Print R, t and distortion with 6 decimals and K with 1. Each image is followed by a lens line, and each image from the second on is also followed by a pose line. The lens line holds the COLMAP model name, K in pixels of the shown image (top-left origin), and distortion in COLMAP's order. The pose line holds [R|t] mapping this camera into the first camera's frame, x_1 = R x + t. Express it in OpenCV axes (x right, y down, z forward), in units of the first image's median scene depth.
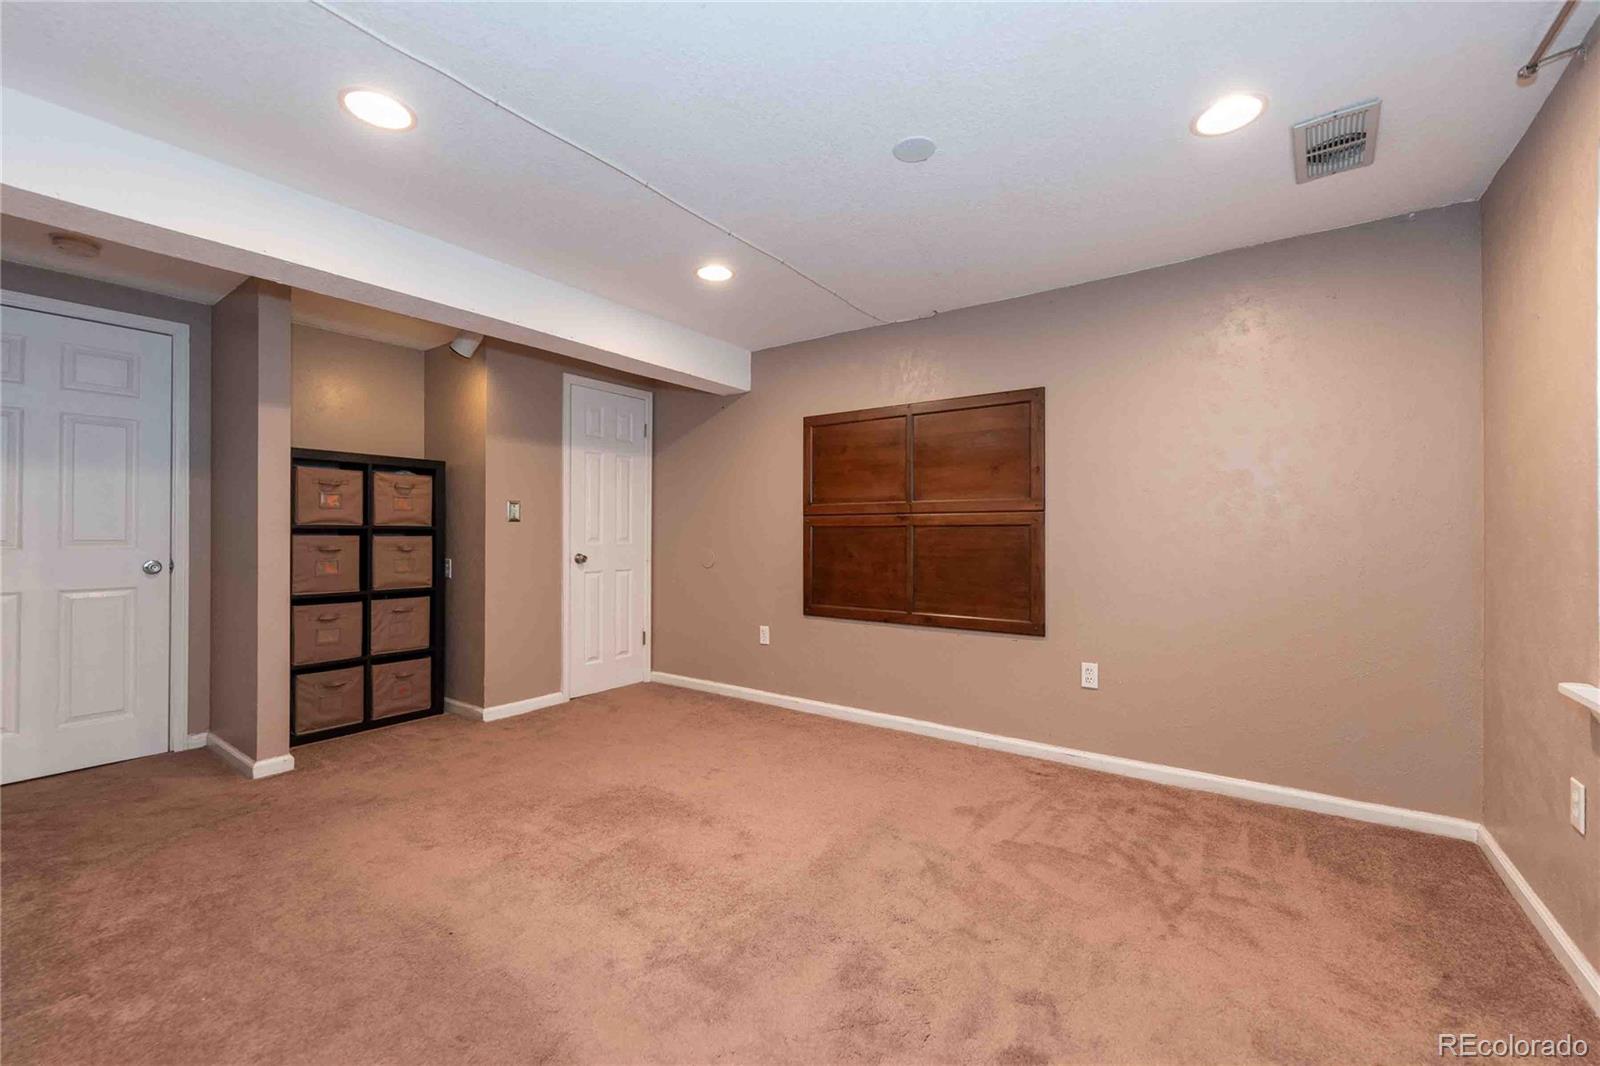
lens RADIAL K [[641.9, 0, 801.5], [0, 641.9, 530.6], [0, 0, 1]] dist [-0.001283, 0.000010]
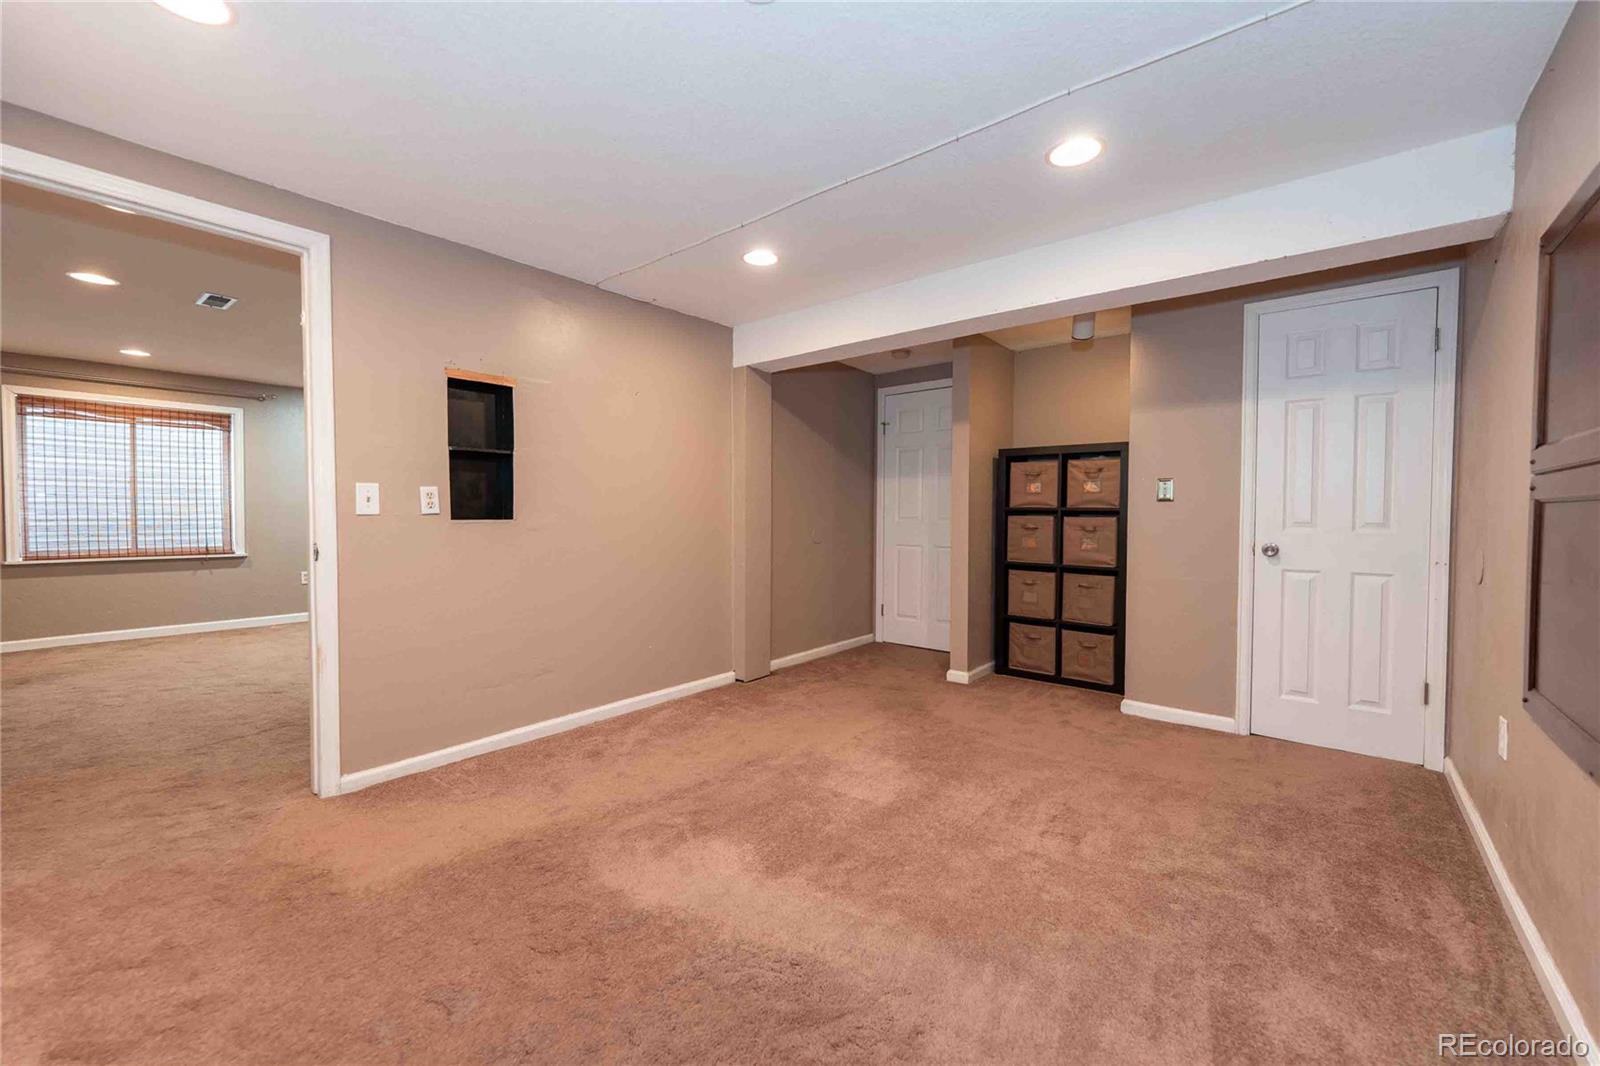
lens RADIAL K [[641.9, 0, 801.5], [0, 641.9, 530.6], [0, 0, 1]] dist [-0.001283, 0.000010]
pose [[-0.070965, 0.026379, -0.997130, 0.500385], [-0.002549, 0.999642, 0.026627, 0.004024], [0.997476, 0.004432, -0.070872, 0.610917]]
